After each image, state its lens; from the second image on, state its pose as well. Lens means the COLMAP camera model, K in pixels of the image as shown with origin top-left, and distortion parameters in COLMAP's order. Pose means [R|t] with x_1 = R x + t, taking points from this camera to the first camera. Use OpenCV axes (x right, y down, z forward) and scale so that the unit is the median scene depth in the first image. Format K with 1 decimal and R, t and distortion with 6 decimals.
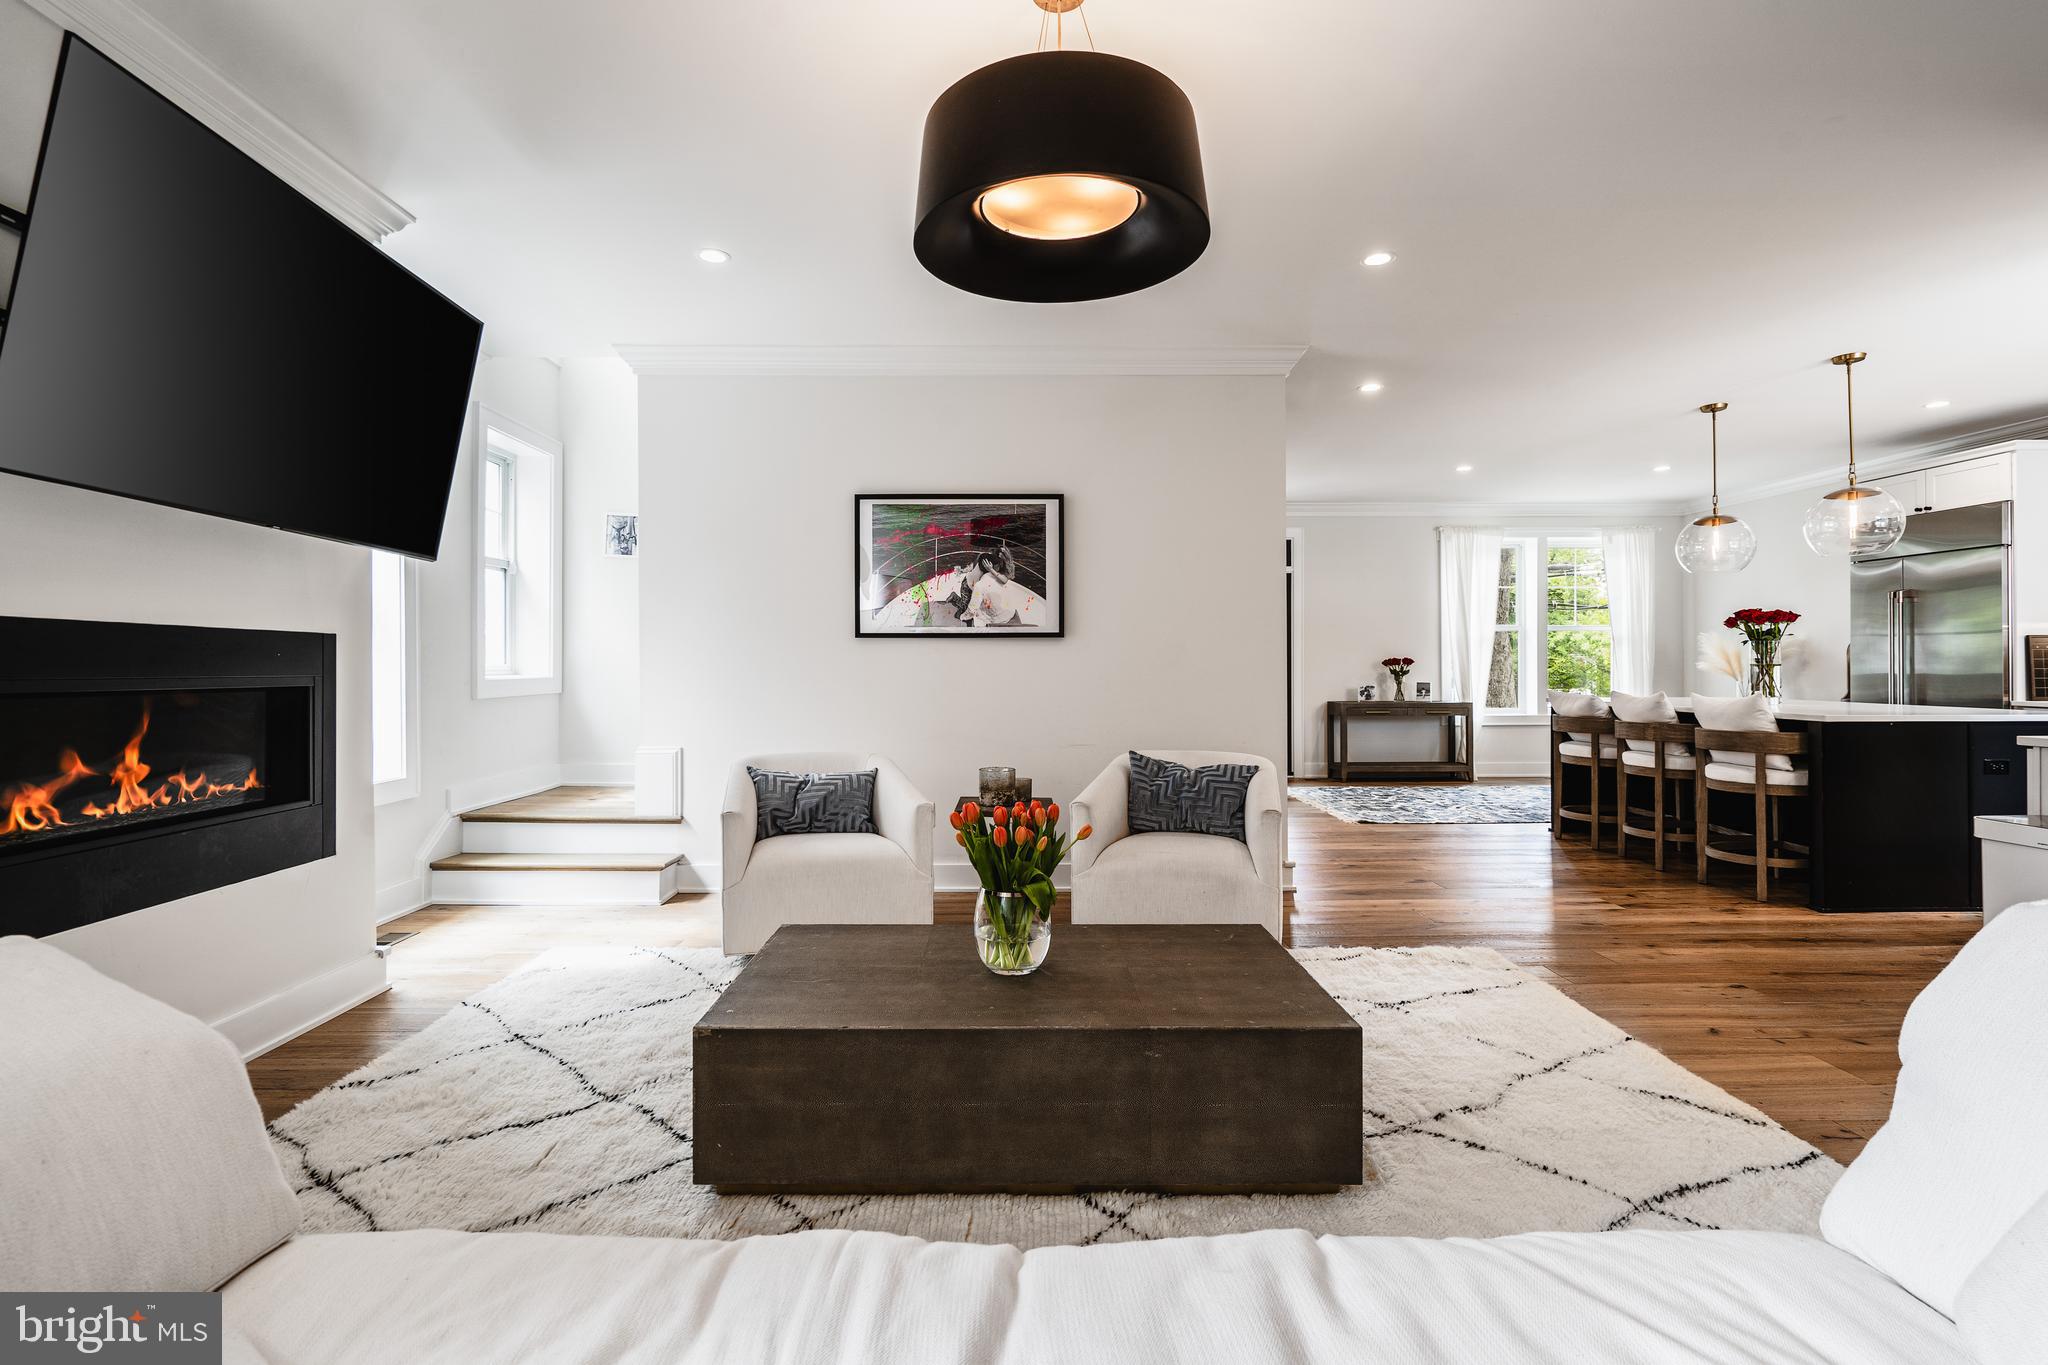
lens RADIAL K [[936.8, 0, 1005.2], [0, 936.8, 670.6], [0, 0, 1]] dist [-0.002647, -0.000209]
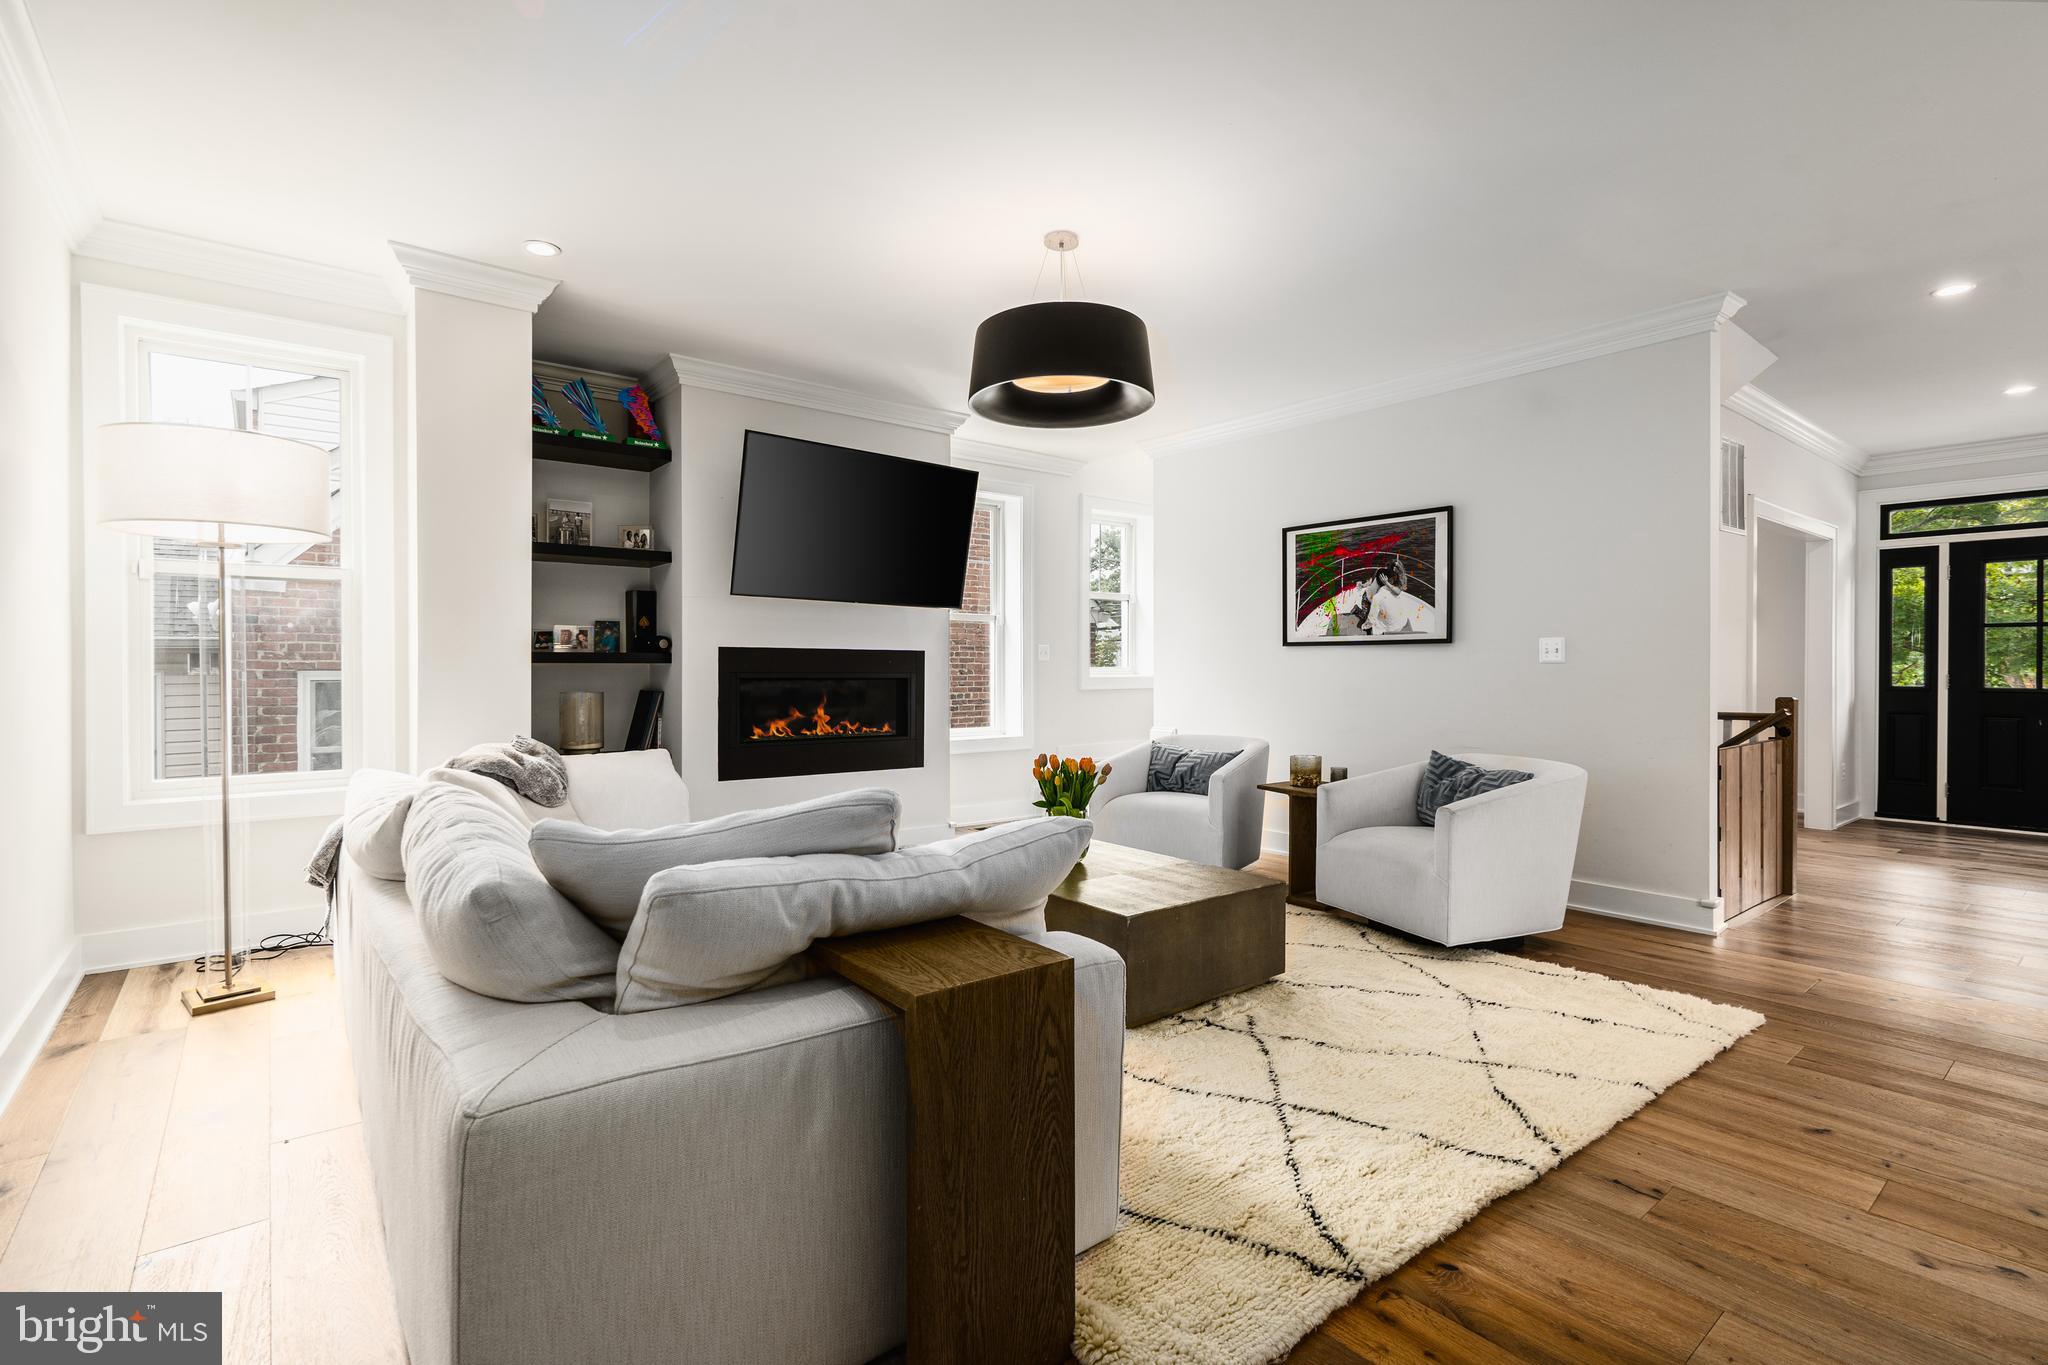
lens RADIAL K [[946.1, 0, 1024.0], [0, 946.1, 682.5], [0, 0, 1]] dist [-0.004244, 0.000021]
pose [[0.619064, 0.016293, -0.785171, 0.598233], [-0.000319, 0.999790, 0.020495, -0.012956], [0.785340, -0.012437, 0.618939, -0.028444]]
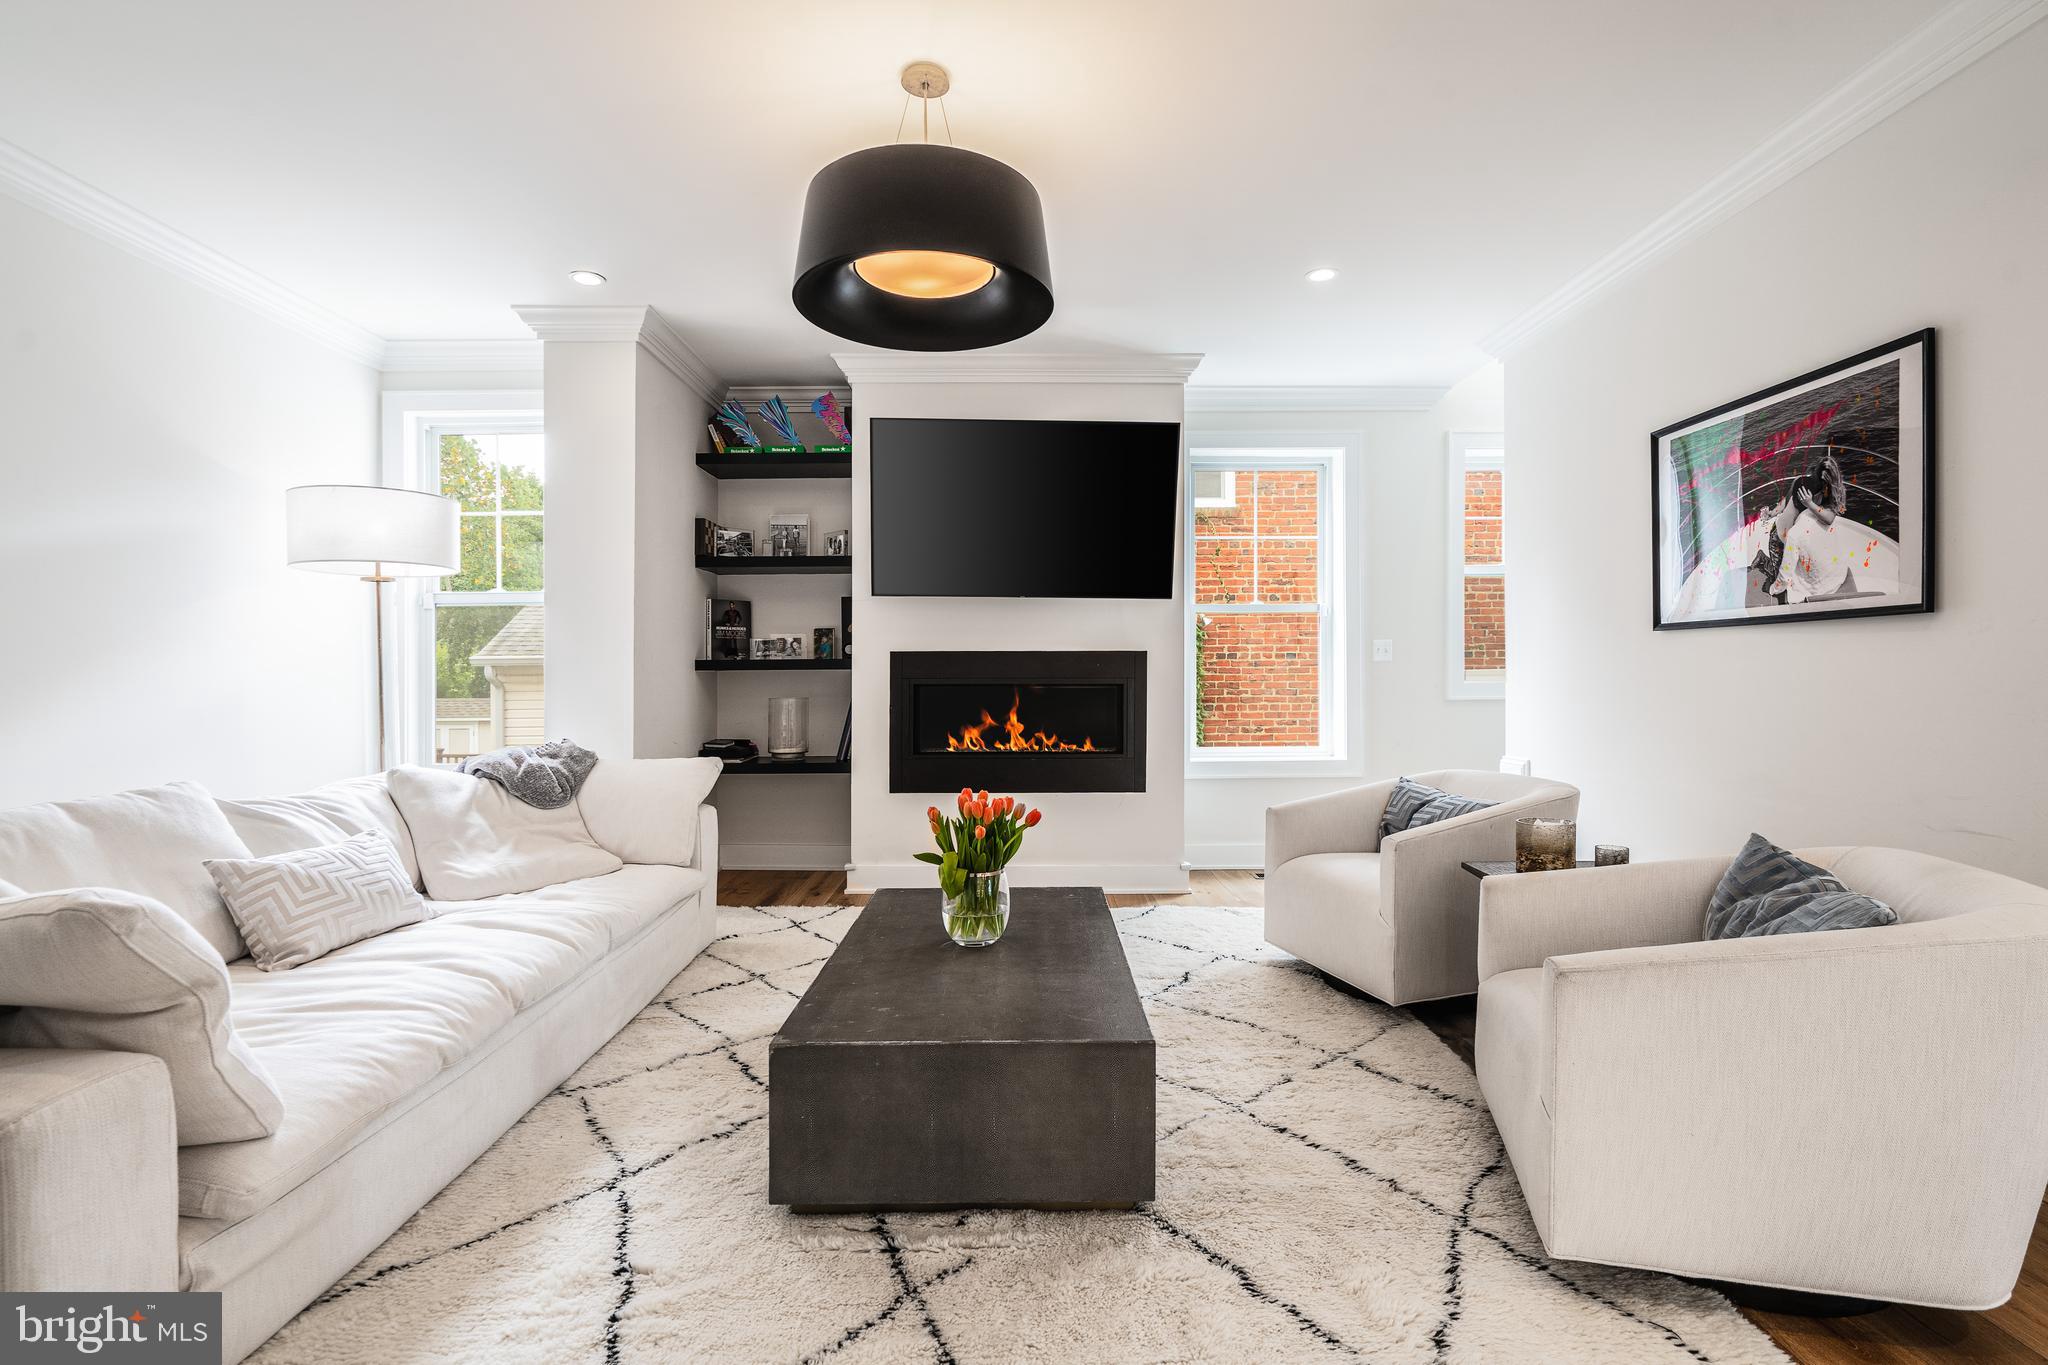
lens RADIAL K [[953.6, 0, 1038.7], [0, 953.6, 680.4], [0, 0, 1]] dist [-0.001296, 0.000396]
pose [[0.009055, 0.010218, -0.999907, 0.572759], [0.010466, 0.999892, 0.010312, -0.009240], [0.999904, -0.010558, 0.008947, 0.515370]]
